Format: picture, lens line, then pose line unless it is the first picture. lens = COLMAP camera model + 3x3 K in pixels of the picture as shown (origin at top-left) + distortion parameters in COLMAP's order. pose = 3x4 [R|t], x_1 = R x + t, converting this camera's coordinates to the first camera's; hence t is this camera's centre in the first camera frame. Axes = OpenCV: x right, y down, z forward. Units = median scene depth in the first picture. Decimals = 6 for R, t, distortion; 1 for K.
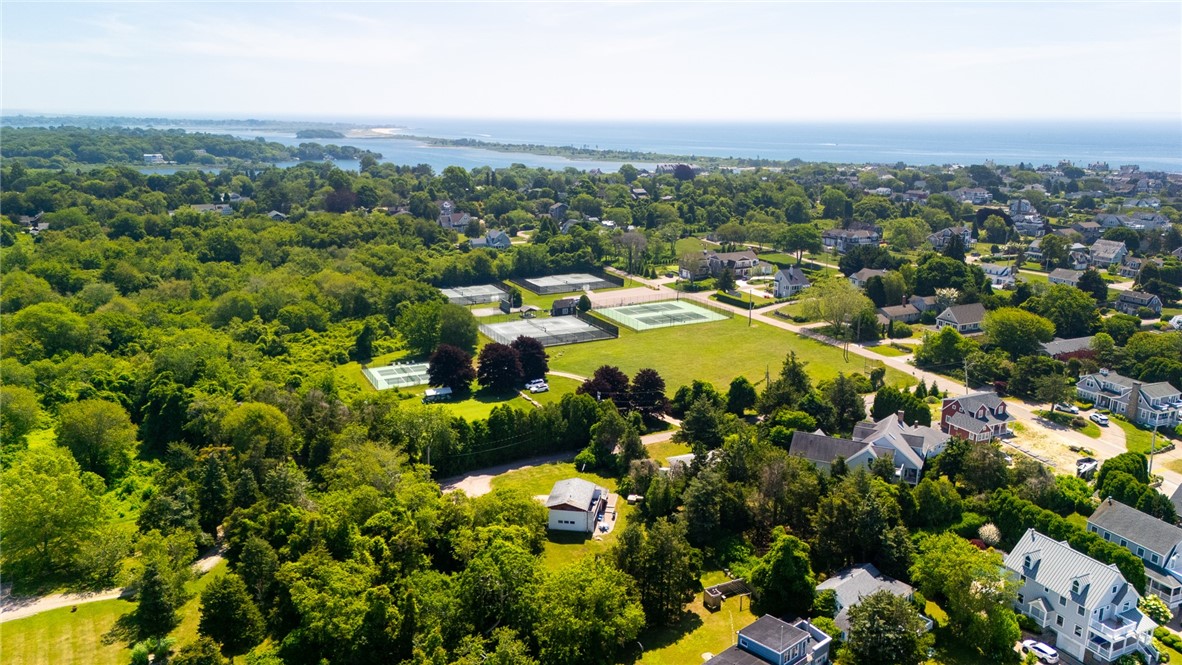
lens RADIAL K [[875.3, 0, 596.9], [0, 875.3, 331.3], [0, 0, 1]] dist [0.095129, -0.127022]
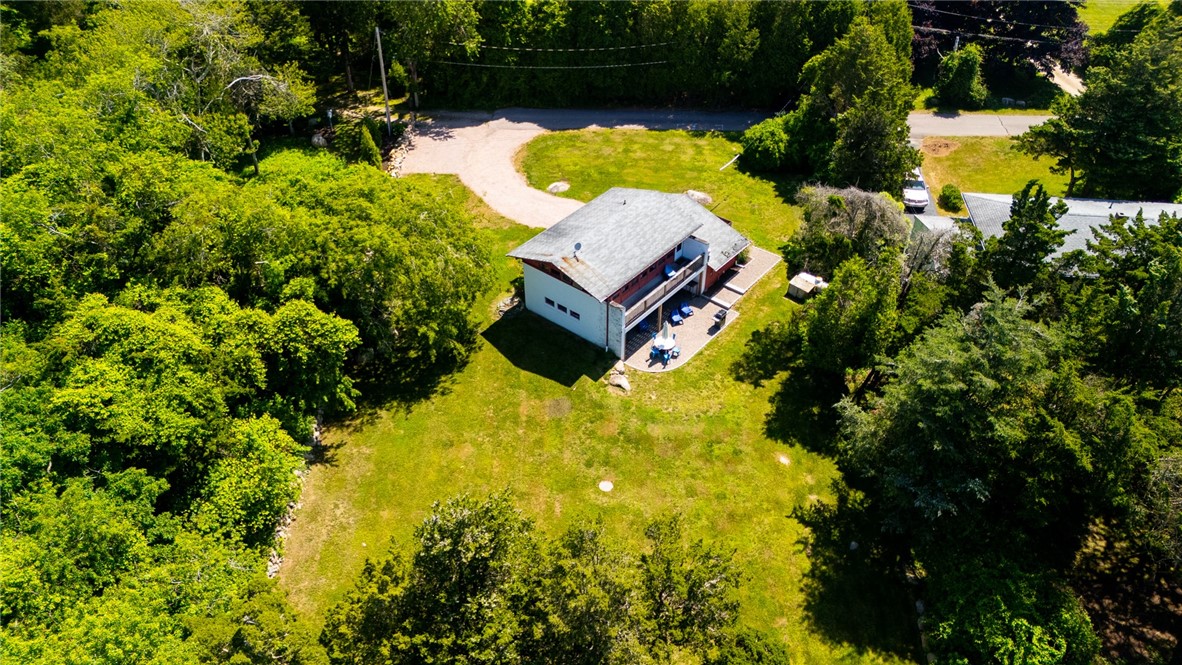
lens RADIAL K [[875.3, 0, 596.9], [0, 875.3, 331.3], [0, 0, 1]] dist [0.095129, -0.127022]
pose [[0.861100, 0.317192, -0.397362, 0.062280], [-0.122722, 0.888095, 0.442974, 0.032176], [0.493403, -0.332680, 0.803665, 0.358442]]
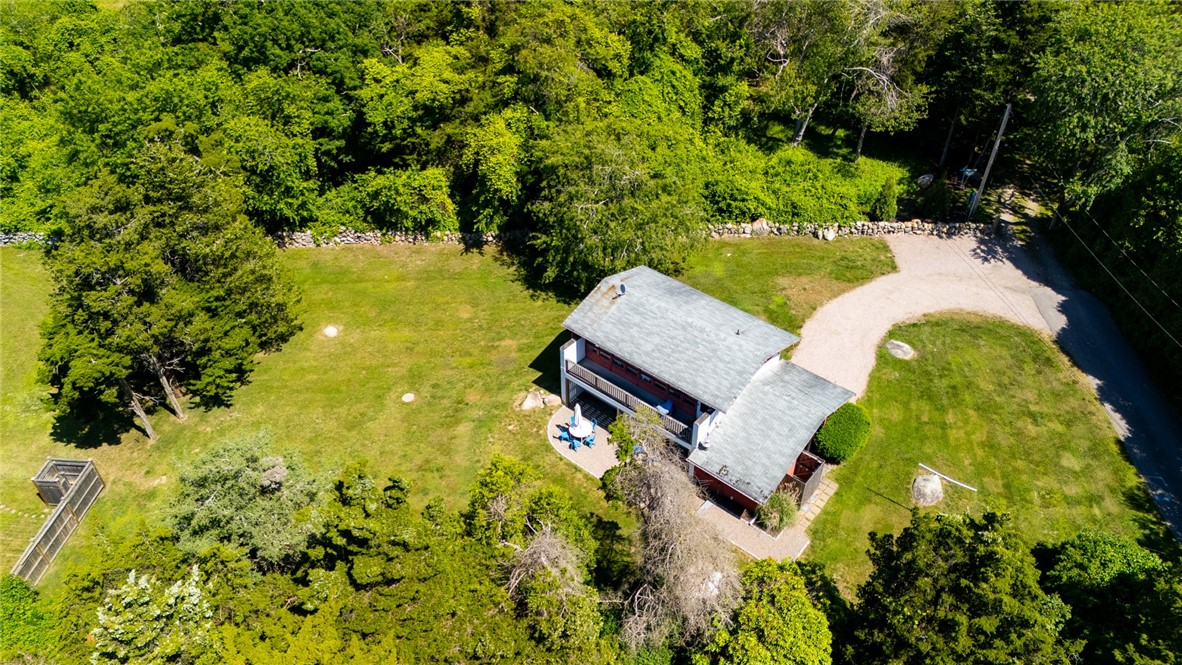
lens RADIAL K [[875.3, 0, 596.9], [0, 875.3, 331.3], [0, 0, 1]] dist [0.095129, -0.127022]
pose [[-0.532850, 0.520799, -0.666963, 0.099015], [-0.212890, 0.680322, 0.701313, -0.012176], [0.818993, 0.515684, -0.251637, 0.543880]]
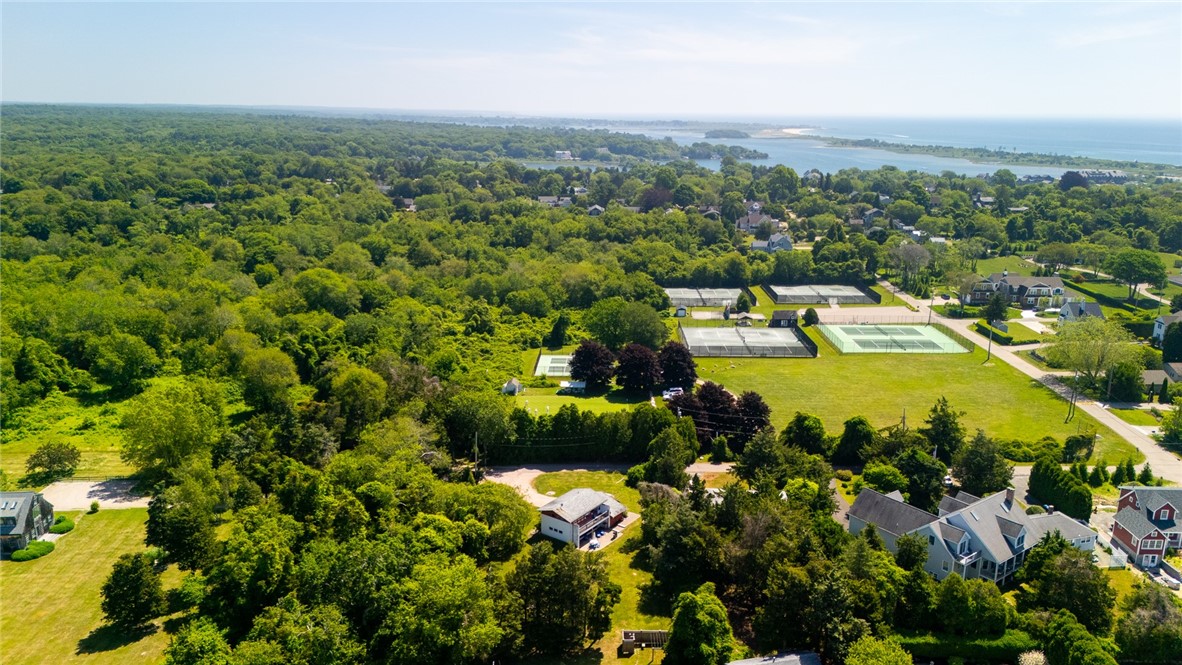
lens RADIAL K [[875.3, 0, 596.9], [0, 875.3, 331.3], [0, 0, 1]] dist [0.095129, -0.127022]
pose [[0.887019, 0.113212, -0.447639, 0.210162], [-0.113287, 0.993203, 0.026706, -0.017005], [0.447620, 0.027023, 0.893815, 0.070479]]
